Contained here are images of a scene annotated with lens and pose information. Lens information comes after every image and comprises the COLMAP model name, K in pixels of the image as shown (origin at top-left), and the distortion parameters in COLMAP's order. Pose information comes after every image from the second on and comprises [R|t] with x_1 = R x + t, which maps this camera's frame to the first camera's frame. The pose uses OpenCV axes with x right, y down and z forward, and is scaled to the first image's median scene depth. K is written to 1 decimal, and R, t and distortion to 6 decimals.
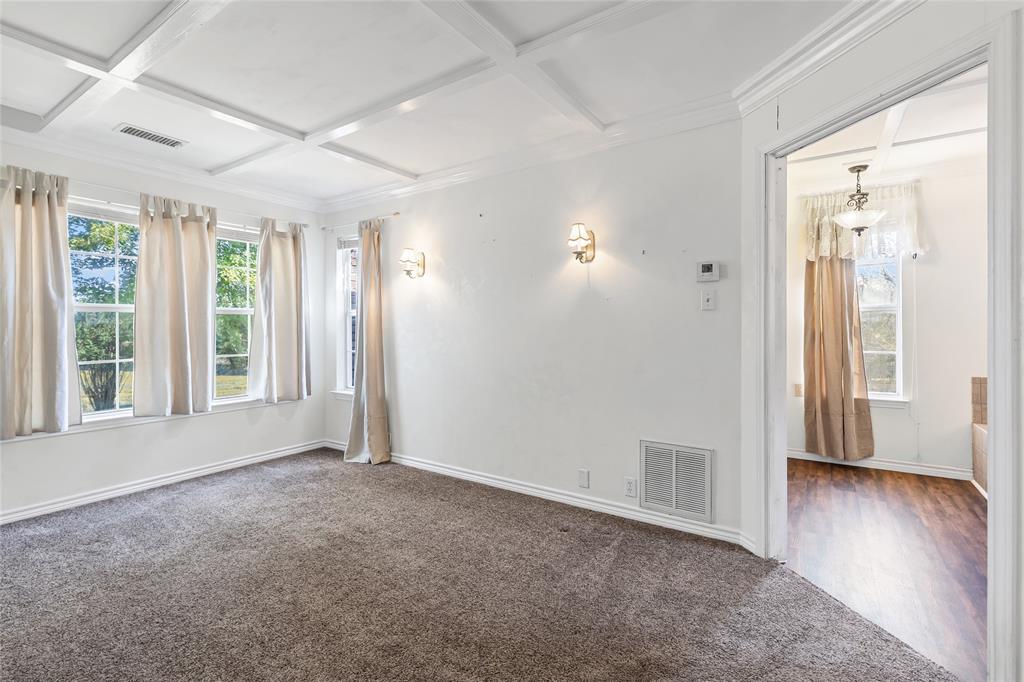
lens RADIAL K [[468.1, 0, 509.8], [0, 468.1, 332.9], [0, 0, 1]] dist [0.003160, 0.000306]
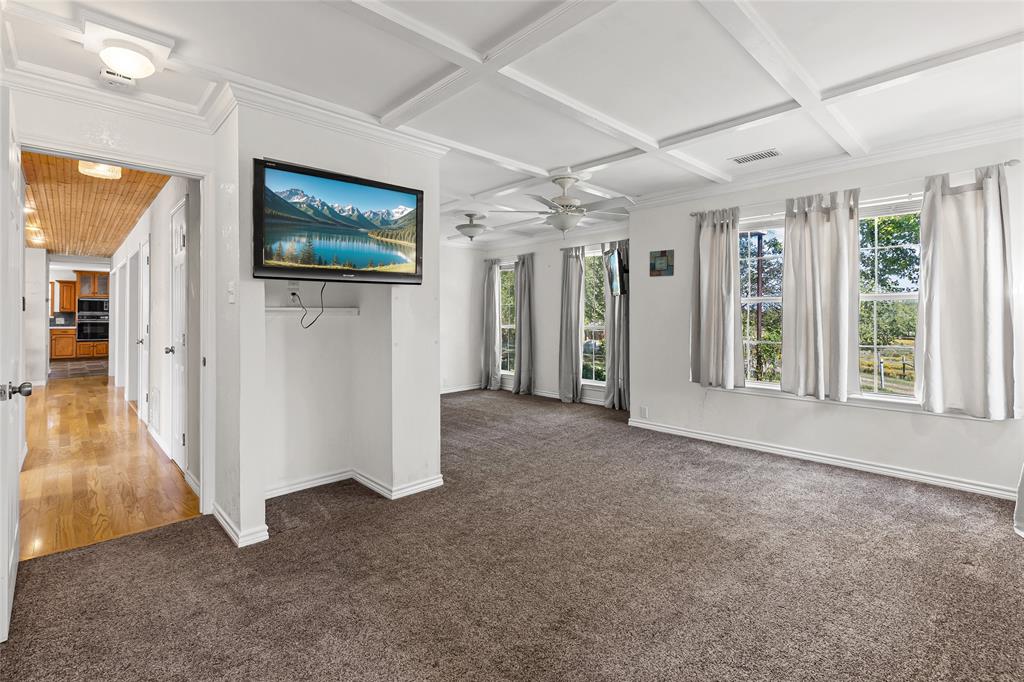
lens RADIAL K [[468.1, 0, 504.9], [0, 468.1, 319.2], [0, 0, 1]] dist [0.003160, 0.000306]
pose [[-0.234842, 0.008558, -0.971996, 0.545263], [-0.009354, 0.999895, 0.011064, -0.008934], [0.971989, 0.011690, -0.234737, 0.643579]]
